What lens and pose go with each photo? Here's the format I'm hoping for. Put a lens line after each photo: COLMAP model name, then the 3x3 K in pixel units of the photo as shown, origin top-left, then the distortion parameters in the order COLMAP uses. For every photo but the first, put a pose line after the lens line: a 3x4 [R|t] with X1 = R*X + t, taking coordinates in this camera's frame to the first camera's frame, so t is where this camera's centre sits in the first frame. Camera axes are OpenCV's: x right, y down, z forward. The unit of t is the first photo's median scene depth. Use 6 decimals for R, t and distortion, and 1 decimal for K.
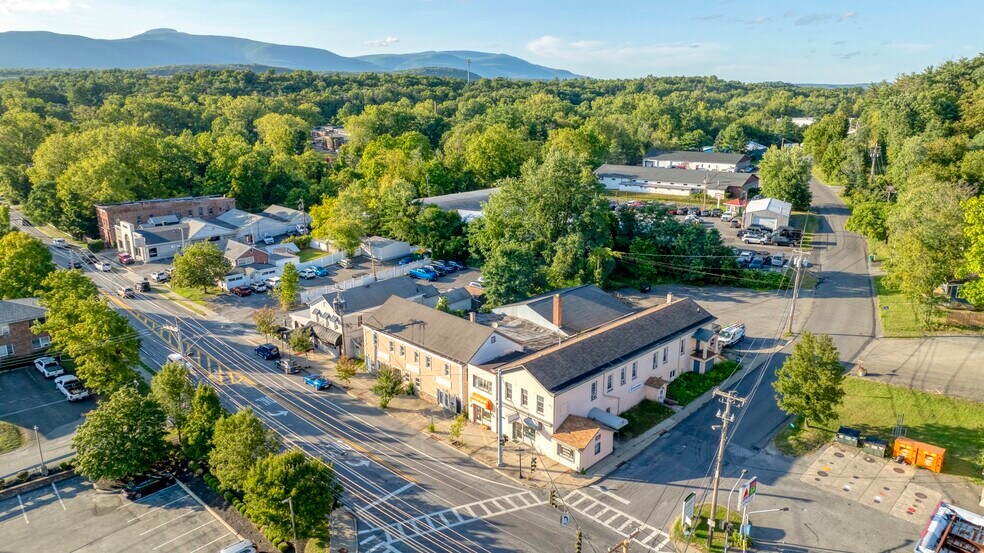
lens RADIAL K [[694.0, 0, 492.5], [0, 694.0, 274.9], [0, 0, 1]] dist [-0.028054, 0.032713]
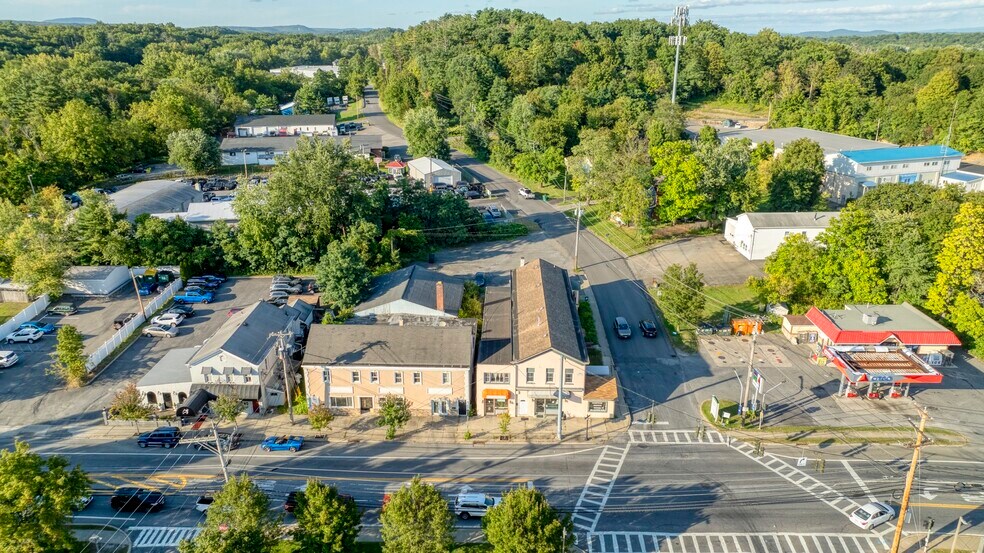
lens RADIAL K [[694.0, 0, 492.5], [0, 694.0, 277.2], [0, 0, 1]] dist [-0.028054, 0.032713]
pose [[0.719575, -0.228076, 0.655891, -0.528938], [0.175135, 0.973597, 0.146414, -0.116509], [-0.671967, 0.009514, 0.740520, 0.167016]]
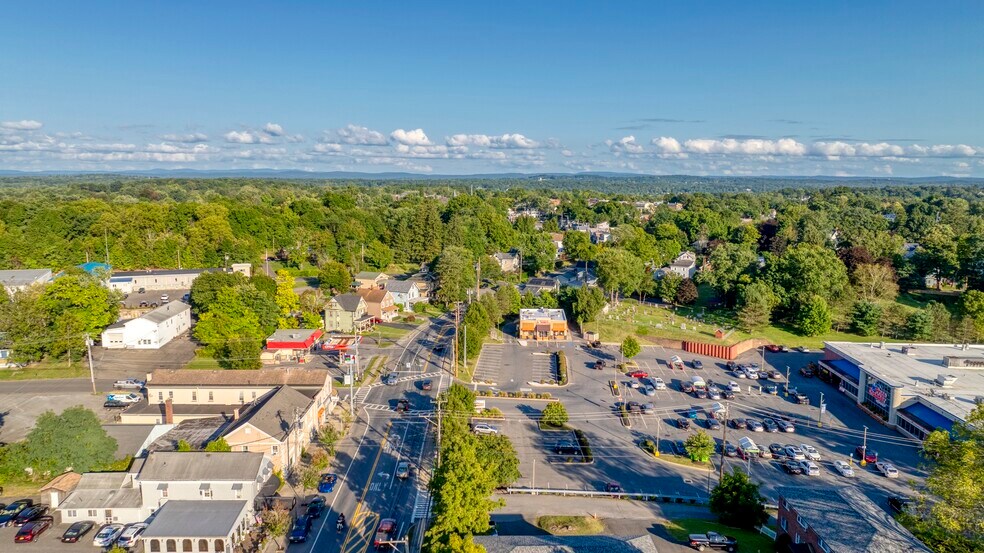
lens RADIAL K [[694.0, 0, 489.4], [0, 694.0, 279.2], [0, 0, 1]] dist [-0.028054, 0.032713]
pose [[-0.714545, -0.100379, 0.692350, -1.099392], [0.178454, 0.930762, 0.319119, -0.441376], [-0.676446, 0.351577, -0.647159, 1.311762]]
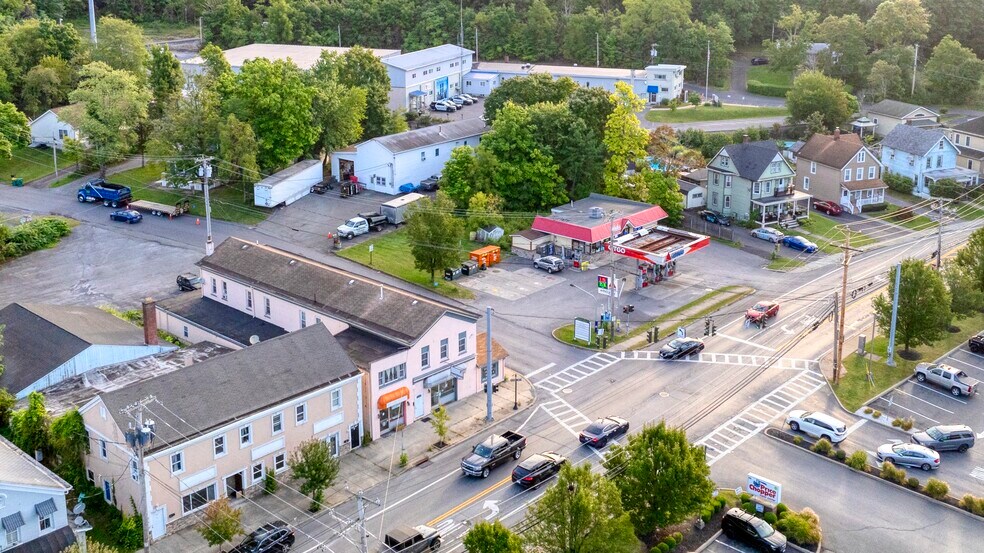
lens RADIAL K [[1049.8, 0, 500.4], [0, 1049.8, 167.2], [0, 0, 1]] dist [-0.002956, 0.000000]
pose [[-0.052758, -0.214864, 0.975218, -0.848315], [0.257553, 0.940611, 0.221172, -0.217499], [-0.964823, 0.262839, 0.005714, 0.635964]]
